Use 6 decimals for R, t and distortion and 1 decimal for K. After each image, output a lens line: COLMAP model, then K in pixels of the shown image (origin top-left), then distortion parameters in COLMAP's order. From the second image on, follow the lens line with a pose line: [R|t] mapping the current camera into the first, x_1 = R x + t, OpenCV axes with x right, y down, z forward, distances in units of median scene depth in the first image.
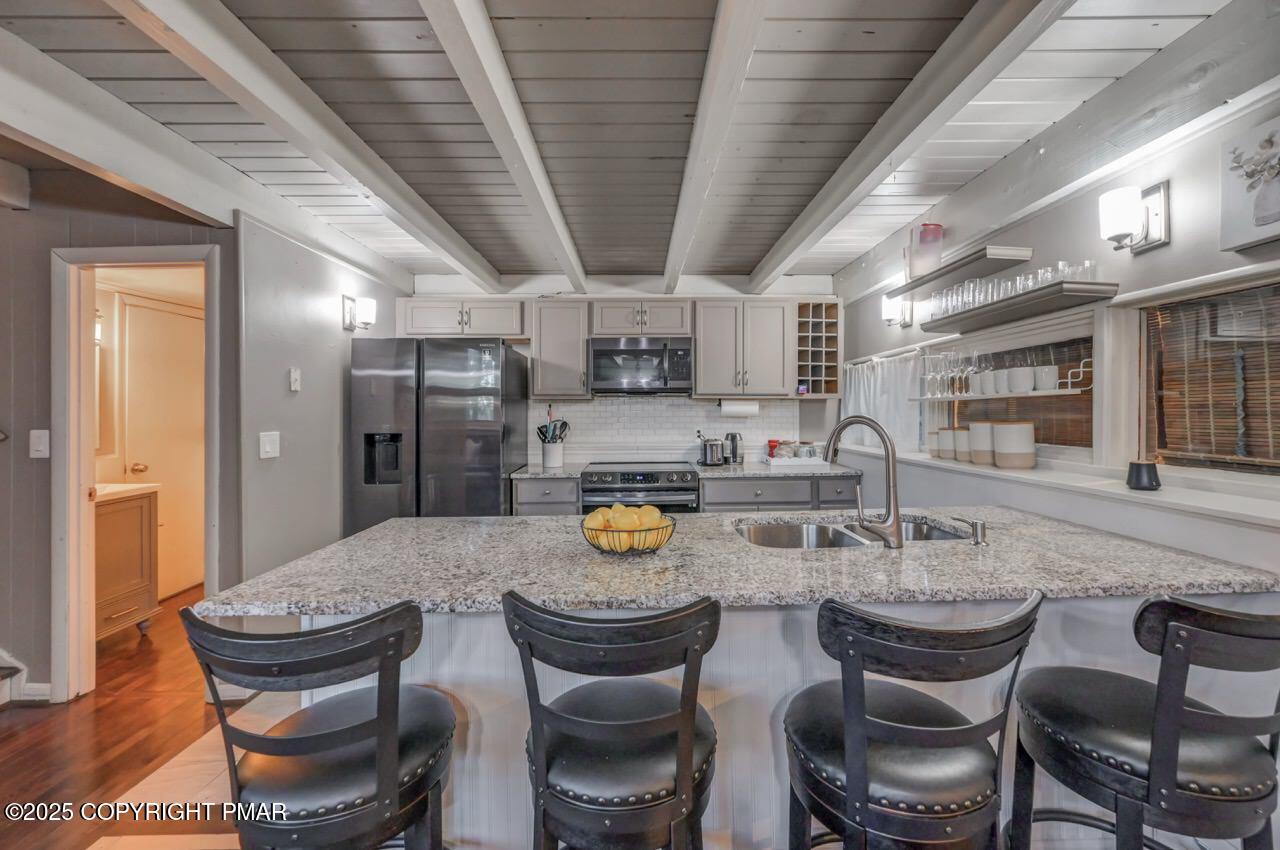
lens RADIAL K [[514.4, 0, 641.4], [0, 514.4, 408.8], [0, 0, 1]] dist [-0.000815, -0.000102]
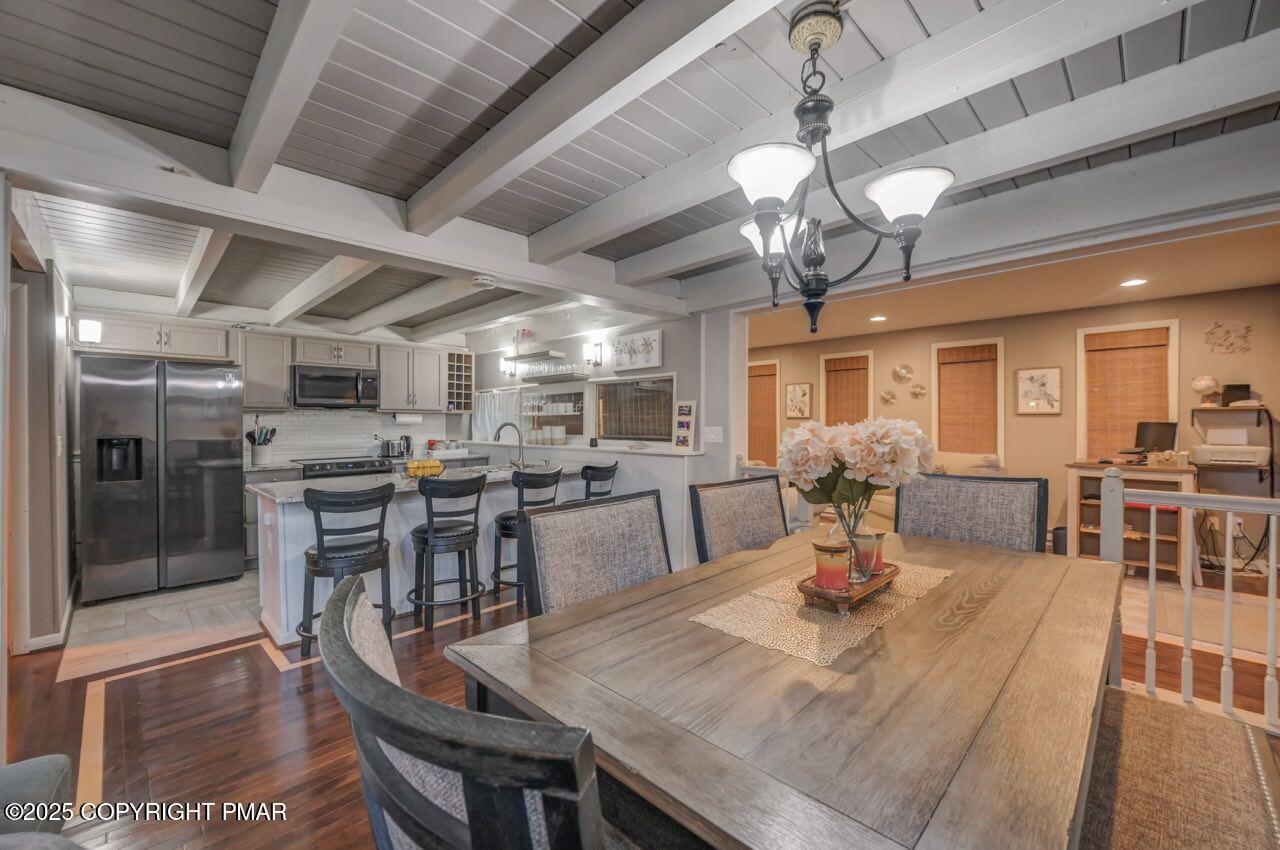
lens RADIAL K [[507.0, 0, 640.0], [0, 507.0, 425.0], [0, 0, 1]] dist [0.000344, 0.000020]
pose [[0.715234, -0.002991, 0.698879, -0.383786], [-0.003979, 0.999957, 0.008352, 0.001244], [-0.698874, -0.008754, 0.715191, -0.558840]]
